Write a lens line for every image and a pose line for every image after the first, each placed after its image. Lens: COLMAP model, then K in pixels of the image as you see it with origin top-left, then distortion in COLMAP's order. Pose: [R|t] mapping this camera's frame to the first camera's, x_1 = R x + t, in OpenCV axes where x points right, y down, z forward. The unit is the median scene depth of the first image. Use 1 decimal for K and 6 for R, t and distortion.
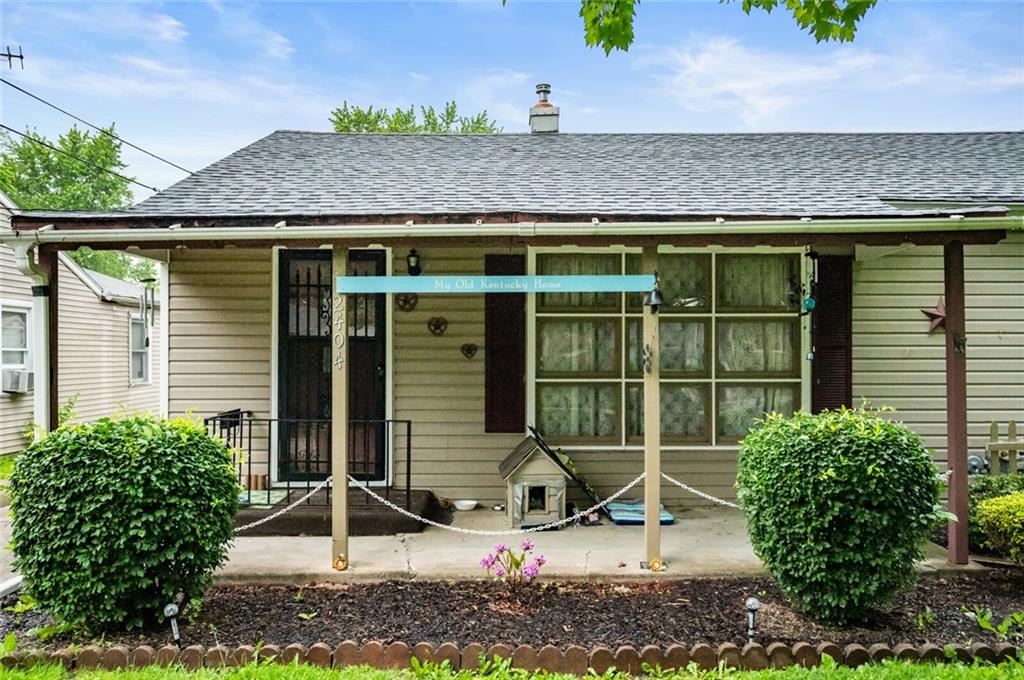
lens RADIAL K [[798.6, 0, 519.9], [0, 798.6, 340.1], [0, 0, 1]] dist [-0.002411, 0.001713]
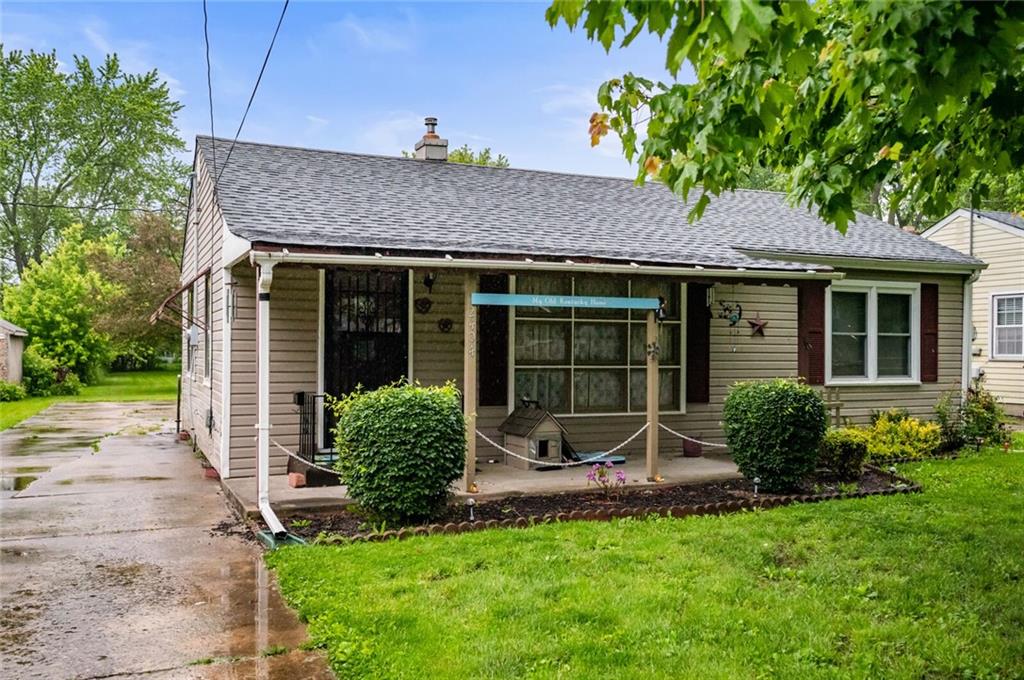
lens RADIAL K [[879.0, 0, 503.3], [0, 879.0, 345.3], [0, 0, 1]] dist [-0.002336, -0.002547]
pose [[0.920915, 0.009158, 0.389655, -0.583668], [-0.014185, 0.999849, 0.010027, -0.001107], [-0.389505, -0.014761, 0.920906, -0.368350]]
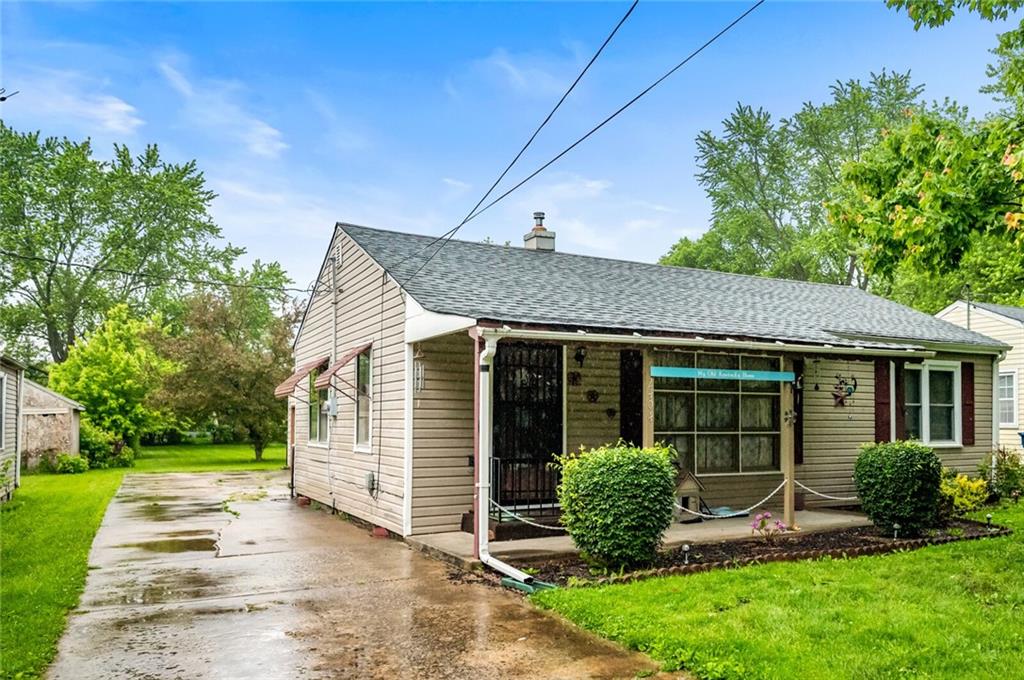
lens RADIAL K [[797.2, 0, 590.1], [0, 797.2, 398.1], [0, 0, 1]] dist [-0.004532, 0.001793]
pose [[0.870129, 0.019889, 0.492423, -0.840156], [-0.012049, 0.999745, -0.019089, 0.013944], [-0.492678, 0.010677, 0.870146, -0.278656]]
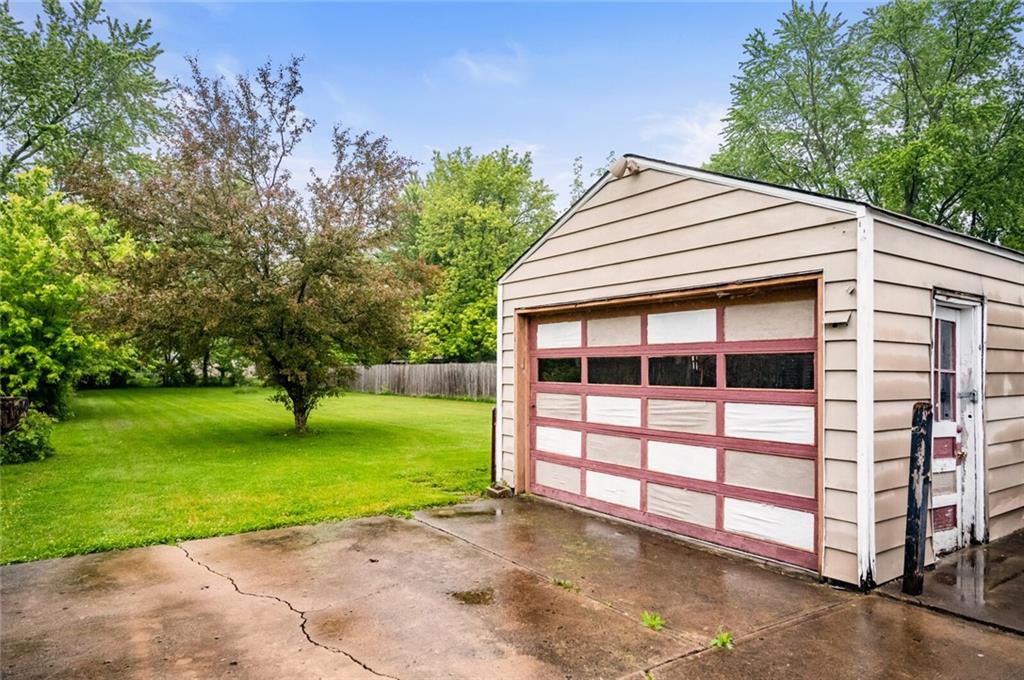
lens RADIAL K [[636.3, 0, 512.6], [0, 636.3, 359.2], [0, 0, 1]] dist [-0.010223, 0.001991]
pose [[0.825790, 0.017505, 0.563707, -0.799490], [-0.020809, 0.999783, -0.000563, 0.081092], [-0.563594, -0.011265, 0.825975, 3.155867]]
